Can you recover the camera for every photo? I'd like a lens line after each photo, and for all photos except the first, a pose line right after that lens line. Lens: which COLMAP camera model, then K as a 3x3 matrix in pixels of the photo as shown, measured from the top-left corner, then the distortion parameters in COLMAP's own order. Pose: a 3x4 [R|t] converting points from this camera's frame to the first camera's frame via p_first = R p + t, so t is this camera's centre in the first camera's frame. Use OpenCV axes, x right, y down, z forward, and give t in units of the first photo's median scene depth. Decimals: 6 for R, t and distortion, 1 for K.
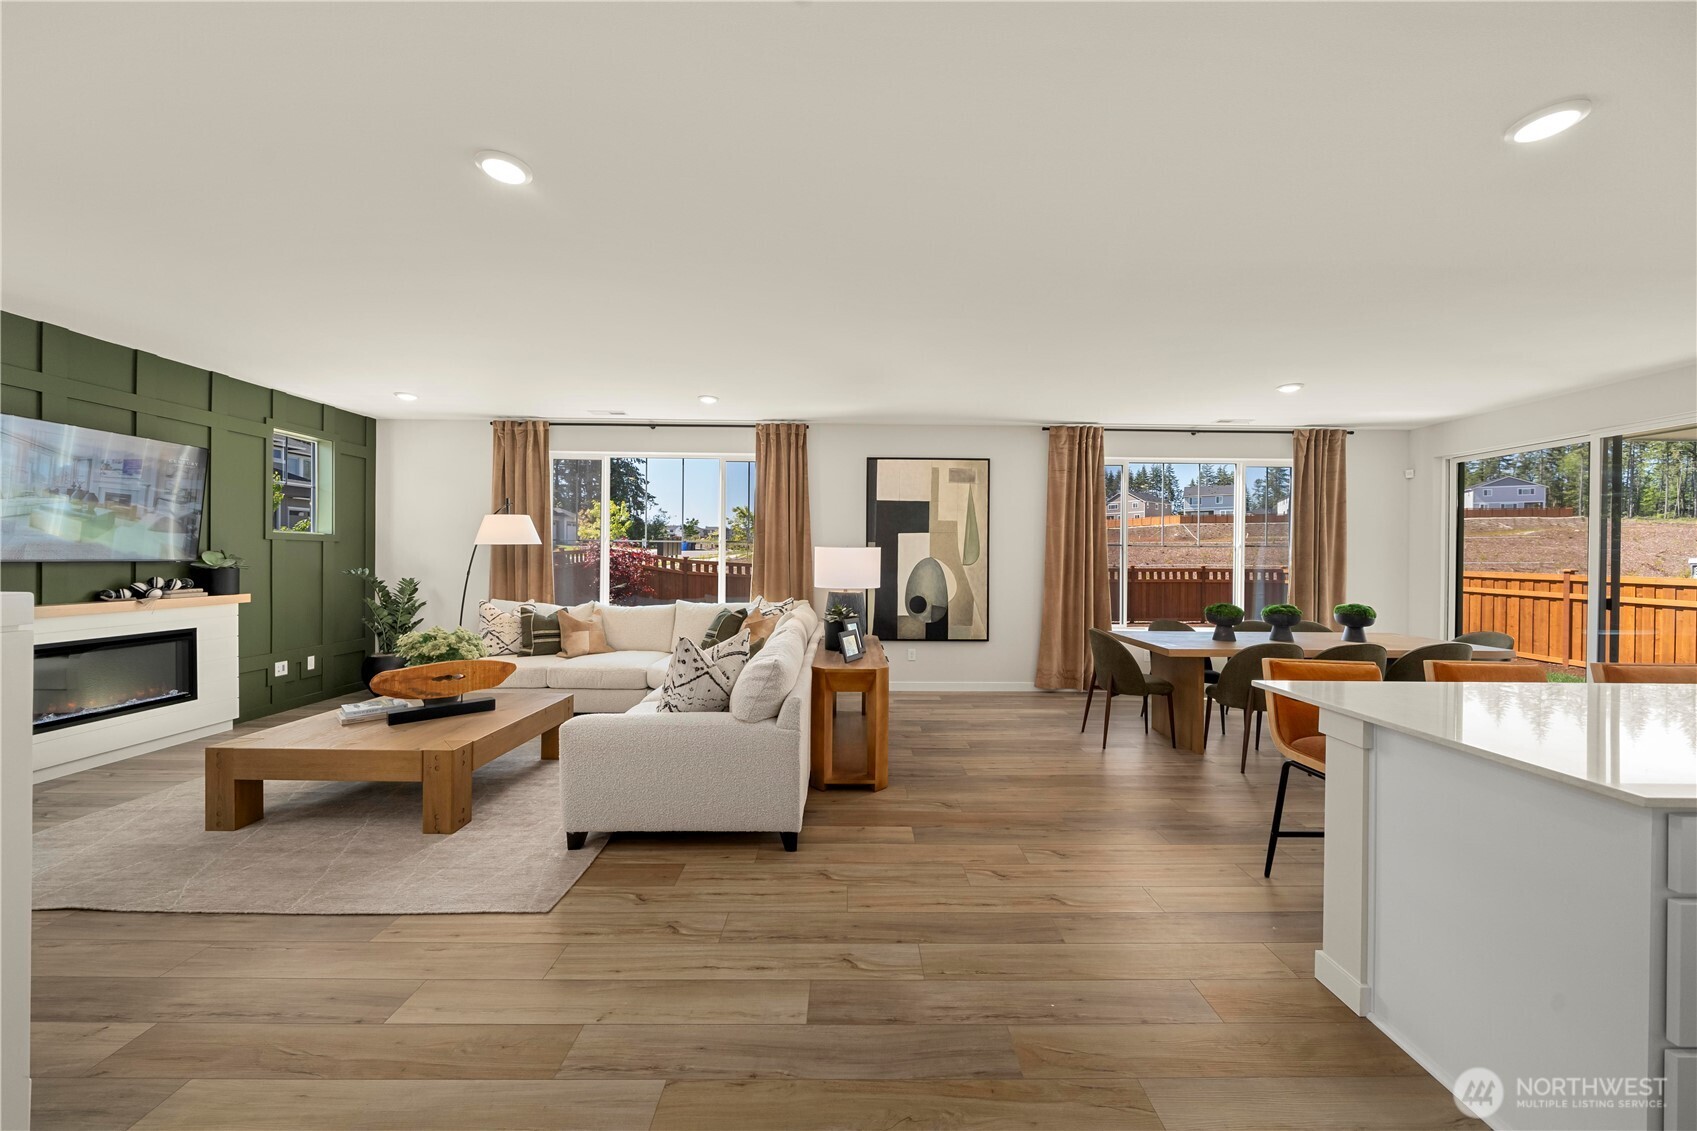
lens RADIAL K [[589.7, 0, 851.3], [0, 589.7, 562.0], [0, 0, 1]] dist [-0.000521, 0.000113]
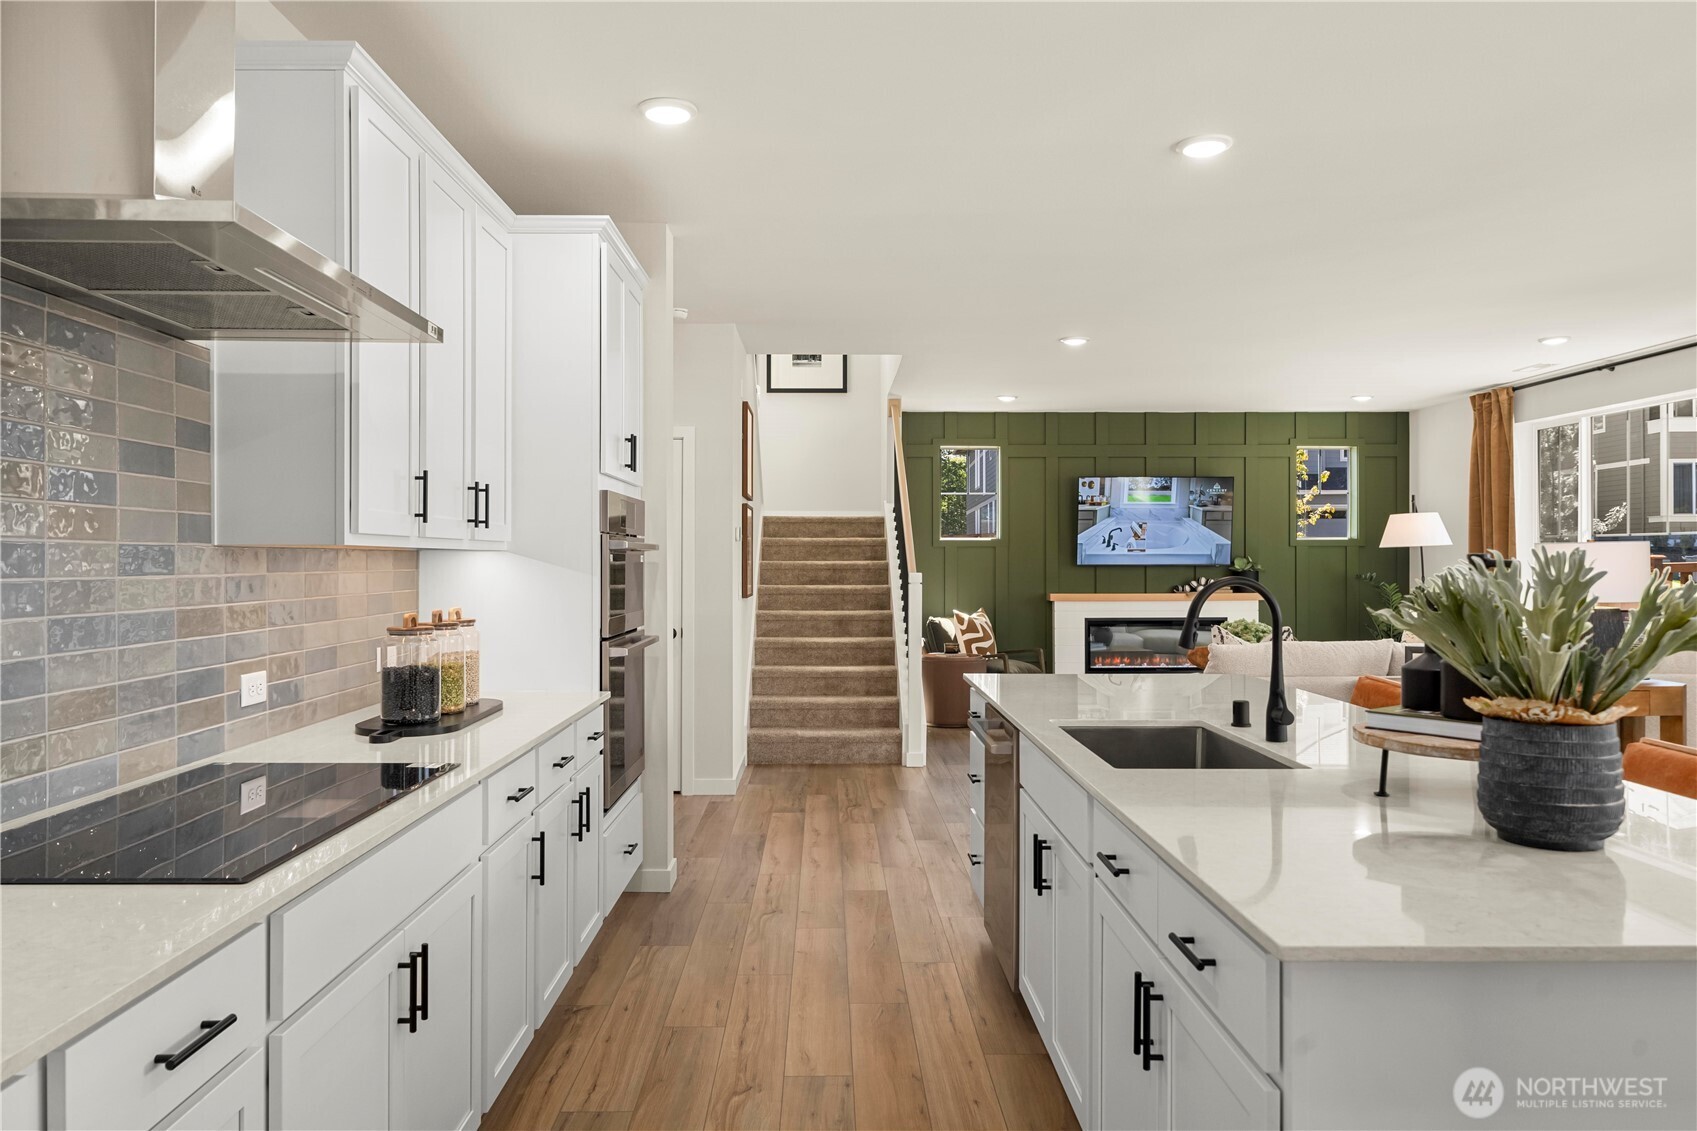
lens RADIAL K [[1153.2, 0, 848.5], [0, 1153.2, 565.5], [0, 0, 1]] dist [-0.001502, -0.000234]
pose [[0.016529, -0.002692, -0.999860, 1.121345], [-0.003810, 0.999989, -0.002755, 0.006998], [0.999856, 0.003855, 0.016518, 0.107630]]
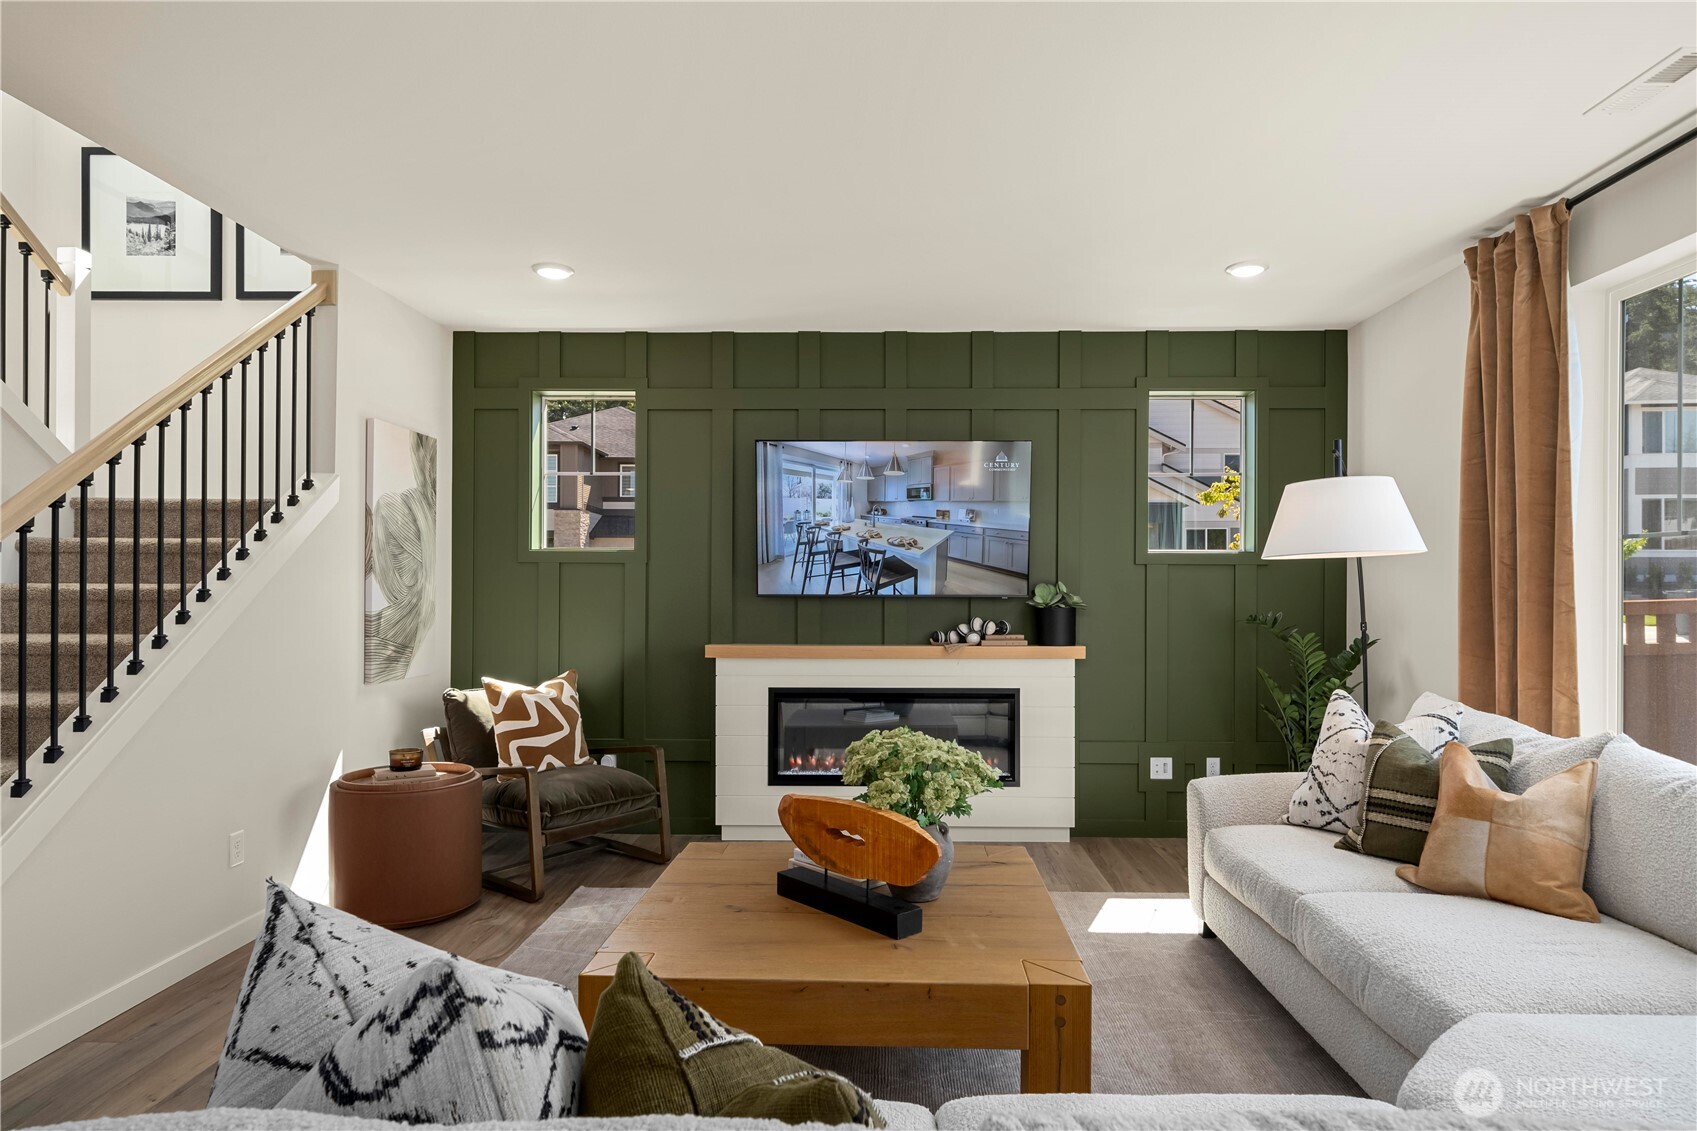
lens RADIAL K [[959.2, 0, 874.7], [0, 959.2, 593.1], [0, 0, 1]] dist [0.000808, -0.000281]
pose [[-0.013696, -0.006974, -0.999882, 0.064683], [-0.009813, 0.999928, -0.006840, 0.002529], [0.999858, 0.009718, -0.013763, 0.675160]]
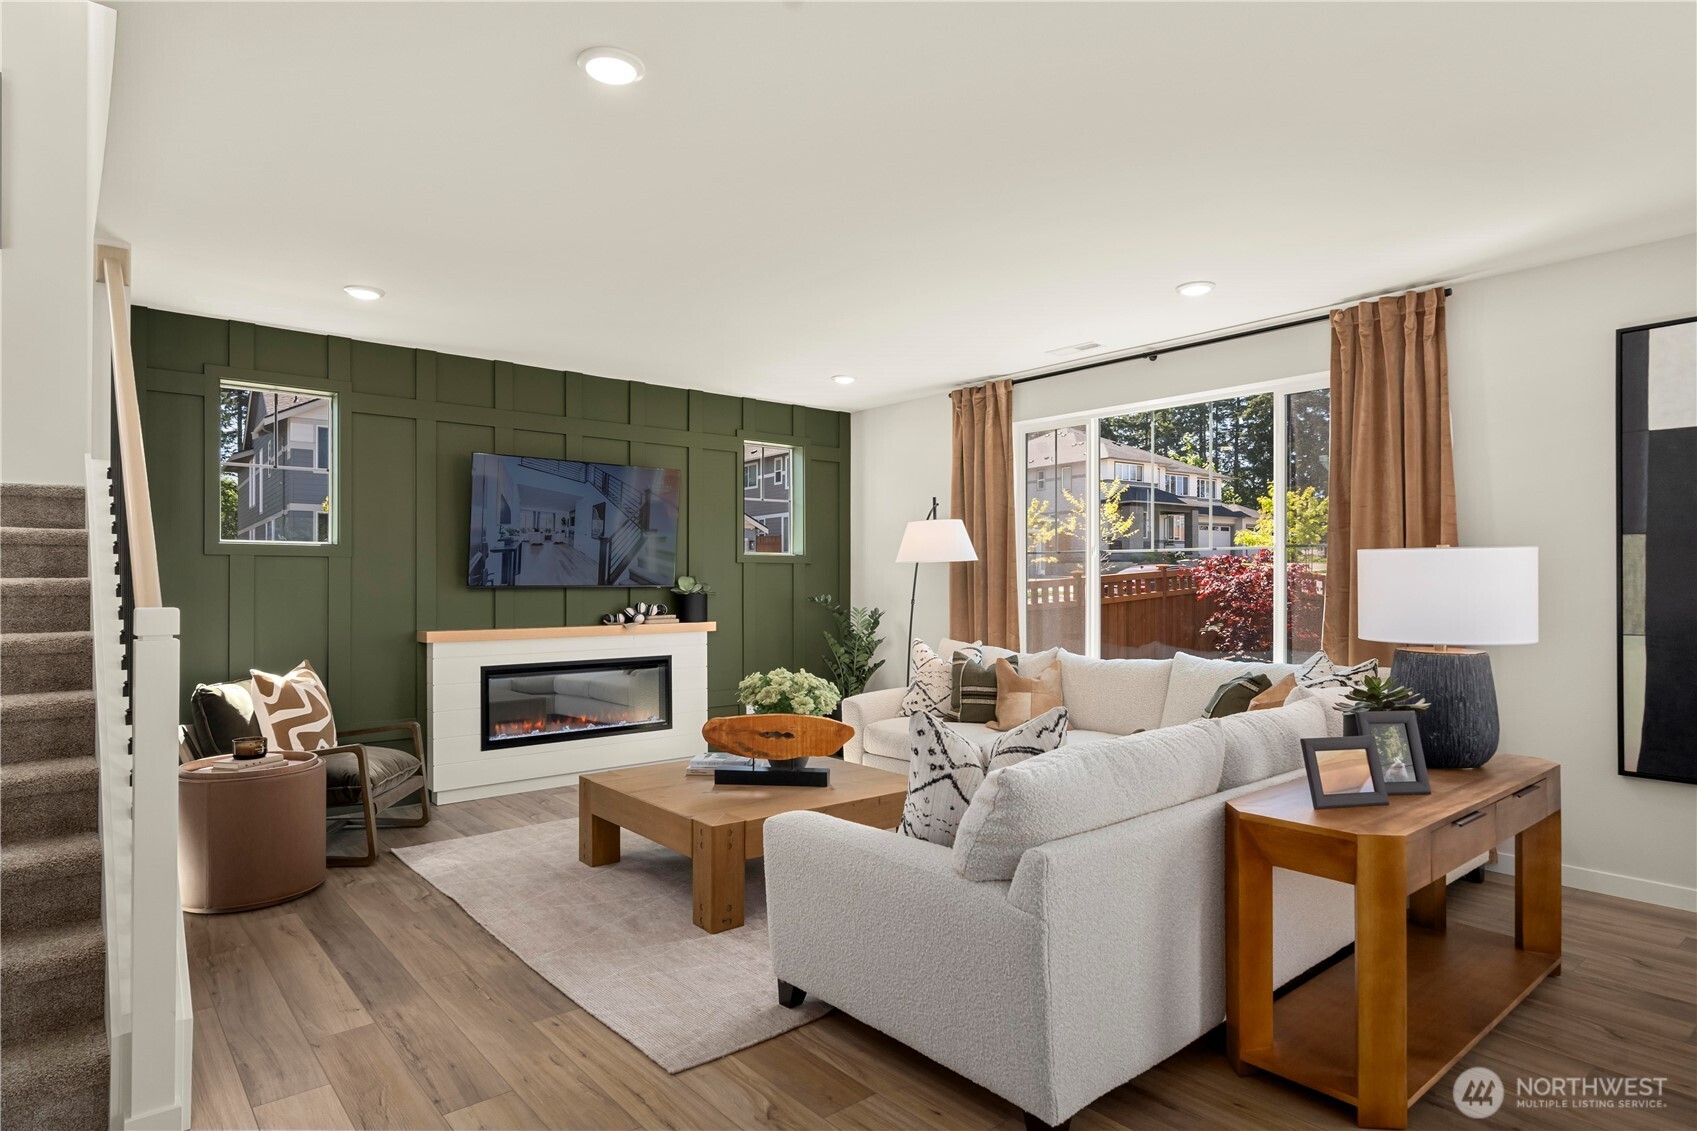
lens RADIAL K [[937.1, 0, 836.9], [0, 937.1, 576.7], [0, 0, 1]] dist [0.003102, 0.001182]
pose [[0.636117, -0.012387, -0.771493, 0.209549], [0.001907, 0.999893, -0.014482, 0.003983], [0.771590, 0.007740, 0.636073, 0.181508]]
